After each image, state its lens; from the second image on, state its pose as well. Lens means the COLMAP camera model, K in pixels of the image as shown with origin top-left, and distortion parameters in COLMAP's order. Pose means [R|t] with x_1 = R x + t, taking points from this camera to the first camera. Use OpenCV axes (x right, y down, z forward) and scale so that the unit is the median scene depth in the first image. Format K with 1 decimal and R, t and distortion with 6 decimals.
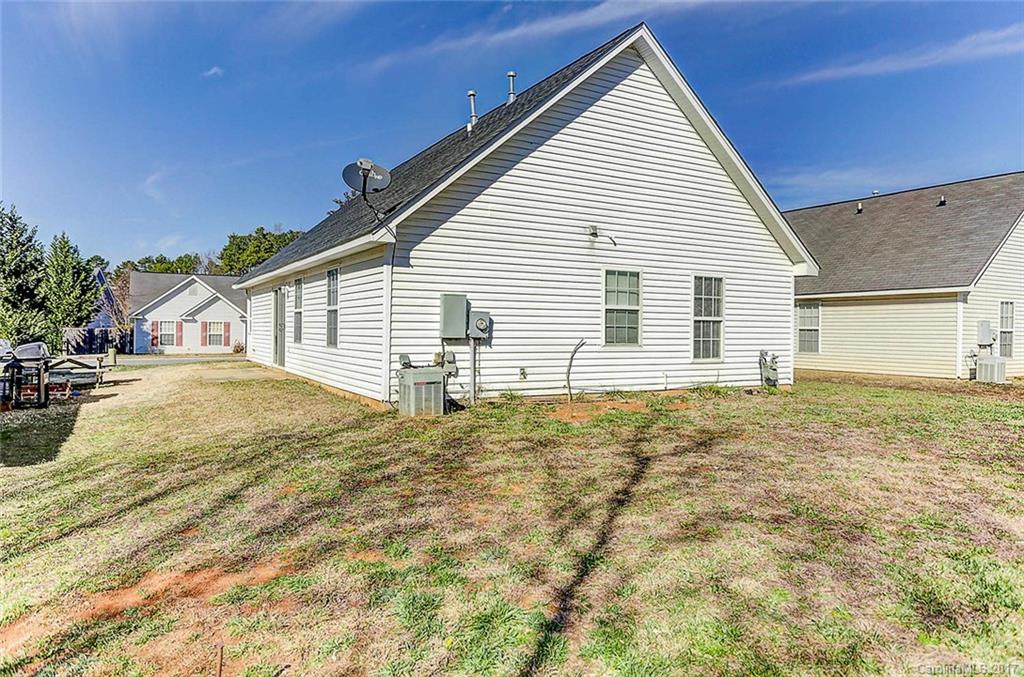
lens RADIAL K [[715.8, 0, 512.0], [0, 715.8, 338.5], [0, 0, 1]] dist [0.070353, -0.000203]
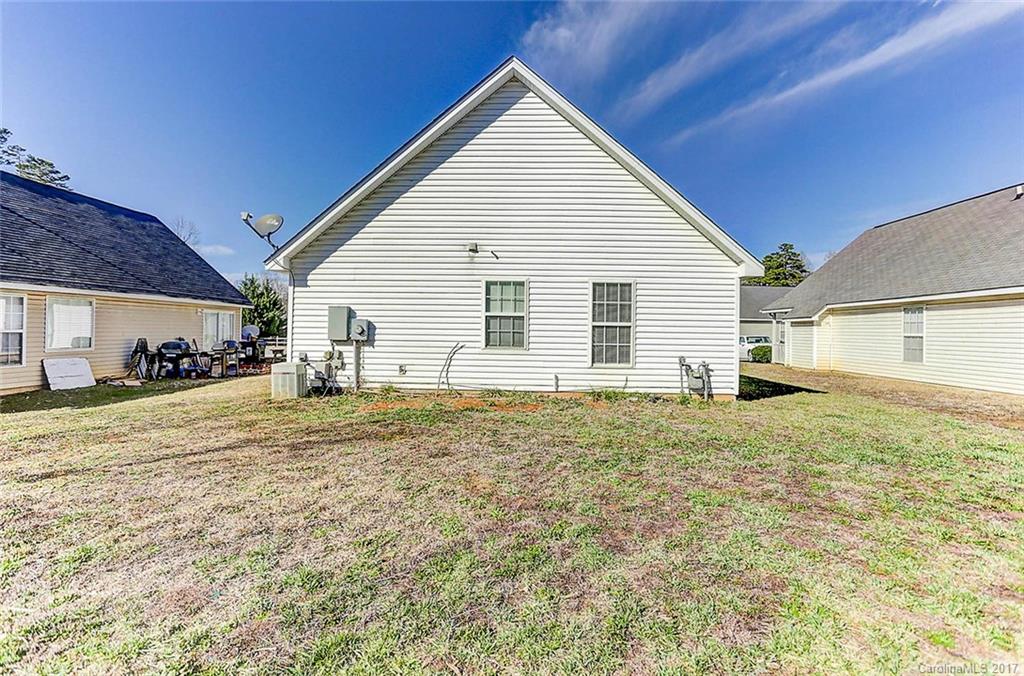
lens RADIAL K [[503.4, 0, 519.5], [0, 503.4, 337.1], [0, 0, 1]] dist [-0.001842, 0.001288]
pose [[0.830247, 0.006541, -0.557357, 0.599578], [-0.012126, 0.999906, -0.006328, -0.003374], [0.557263, 0.012012, 0.830249, 0.366277]]
